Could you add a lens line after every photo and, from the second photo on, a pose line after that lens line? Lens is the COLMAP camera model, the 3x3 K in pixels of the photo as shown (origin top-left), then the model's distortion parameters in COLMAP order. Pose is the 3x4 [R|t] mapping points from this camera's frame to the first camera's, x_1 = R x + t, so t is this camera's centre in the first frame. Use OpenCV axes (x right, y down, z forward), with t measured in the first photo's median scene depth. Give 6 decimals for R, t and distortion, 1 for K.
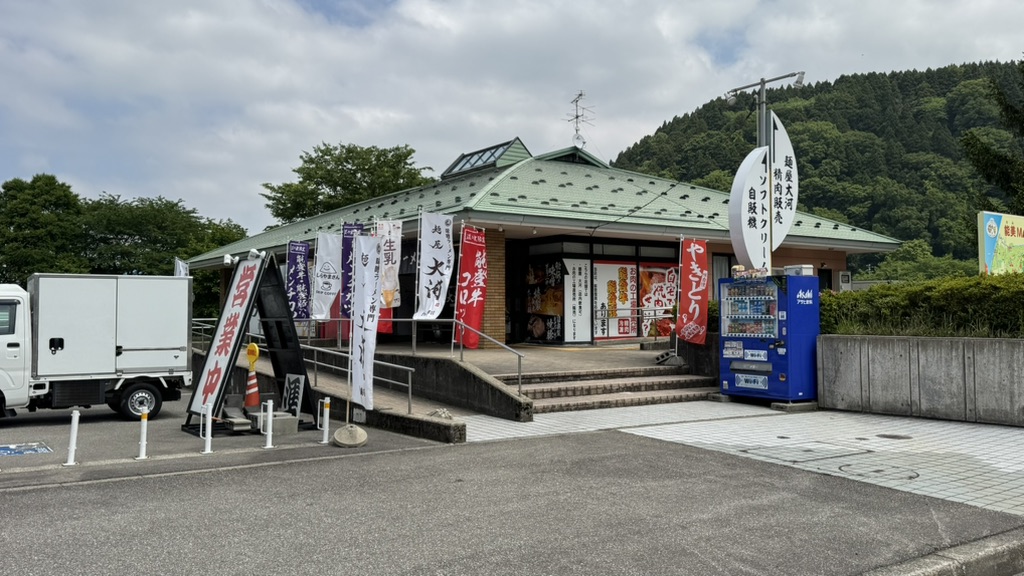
lens RADIAL K [[839.9, 0, 509.8], [0, 839.9, 289.2], [0, 0, 1]] dist [0.142467, -0.254351]
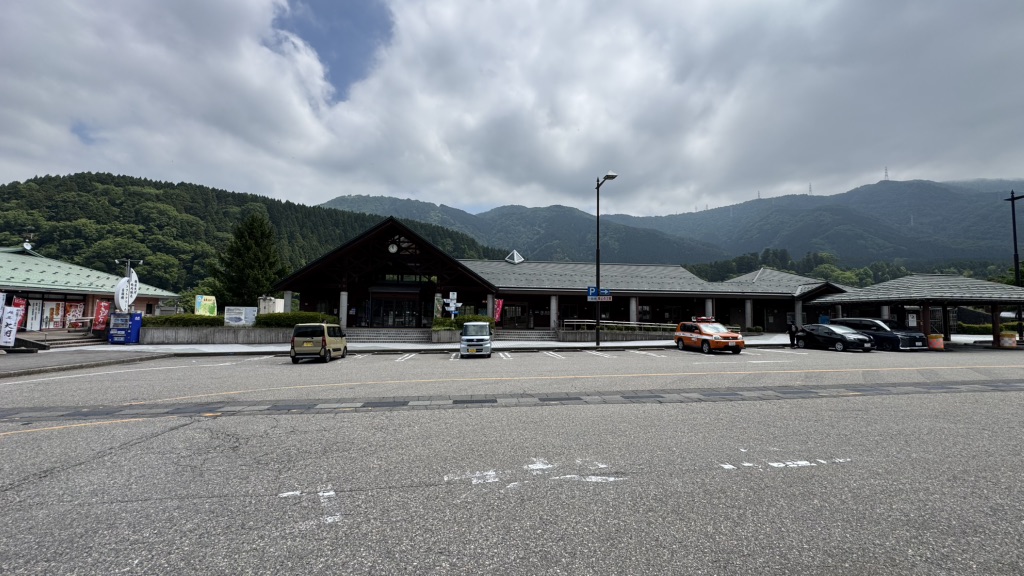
lens RADIAL K [[411.9, 0, 510.7], [0, 411.9, 286.9], [0, 0, 1]] dist [0.000850, -0.000132]
pose [[0.491440, 0.072132, 0.867919, -0.315310], [-0.042341, 0.997365, -0.058916, -0.062156], [-0.869882, -0.007795, 0.493199, -0.963771]]
